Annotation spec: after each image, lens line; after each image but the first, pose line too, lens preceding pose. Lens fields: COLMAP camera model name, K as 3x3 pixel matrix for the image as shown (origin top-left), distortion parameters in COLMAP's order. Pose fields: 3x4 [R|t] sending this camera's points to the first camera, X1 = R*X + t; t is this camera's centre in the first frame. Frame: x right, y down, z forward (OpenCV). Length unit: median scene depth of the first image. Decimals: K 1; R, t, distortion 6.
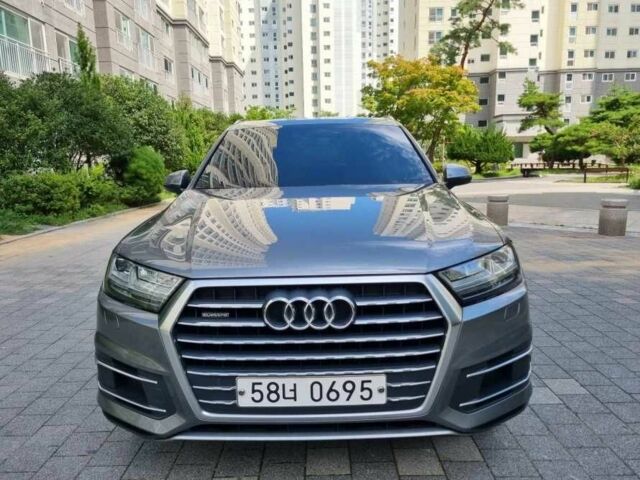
lens RADIAL K [[482.7, 0, 324.2], [0, 482.7, 242.7], [0, 0, 1]] dist [0.025300, -0.020656]
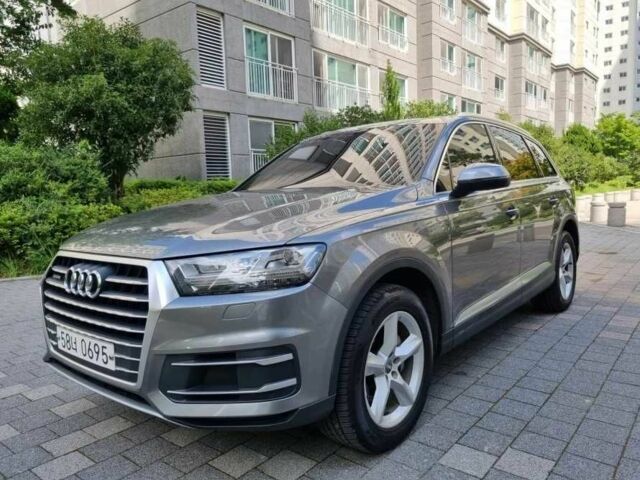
lens RADIAL K [[482.7, 0, 322.9], [0, 482.7, 250.1], [0, 0, 1]] dist [0.025300, -0.020656]
pose [[0.765573, 0.065577, -0.639998, 0.133459], [-0.081719, 0.996646, 0.004368, 0.000869], [0.638138, 0.048956, 0.768364, 0.047562]]
